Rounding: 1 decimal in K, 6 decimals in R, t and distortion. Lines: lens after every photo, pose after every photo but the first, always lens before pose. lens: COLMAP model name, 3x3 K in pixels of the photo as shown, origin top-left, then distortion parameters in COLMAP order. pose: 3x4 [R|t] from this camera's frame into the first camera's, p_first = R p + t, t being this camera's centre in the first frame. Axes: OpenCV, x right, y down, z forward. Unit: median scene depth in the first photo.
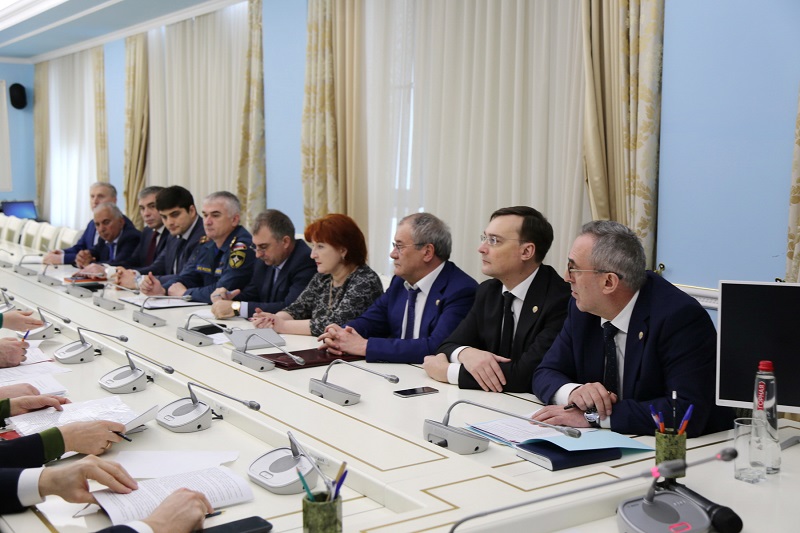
lens RADIAL K [[988.5, 0, 400.0], [0, 988.5, 266.5], [0, 0, 1]] dist [0.130470, -0.001624]
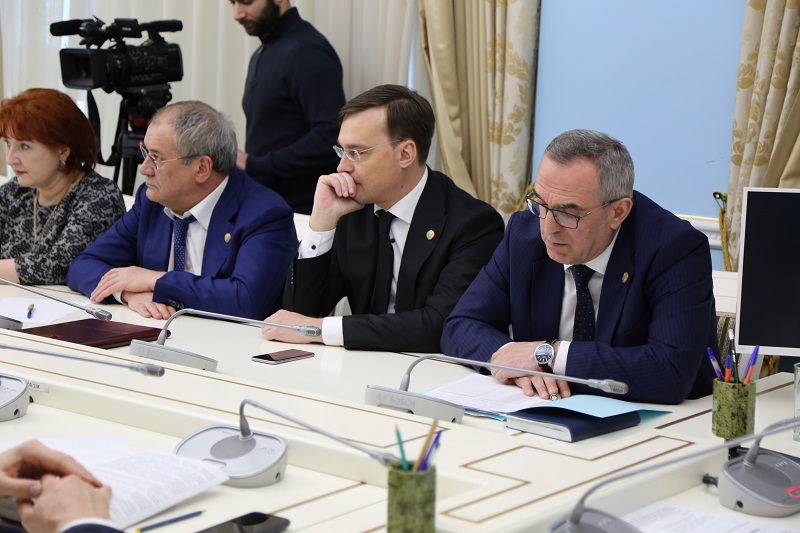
lens RADIAL K [[1686.4, 0, 400.0], [0, 1686.4, 266.5], [0, 0, 1]] dist [0.375534, -0.135276]
pose [[0.942919, -0.009672, 0.332882, -0.223668], [-0.004785, 0.999081, 0.042583, 0.012397], [-0.332988, -0.041746, 0.942006, -0.081410]]
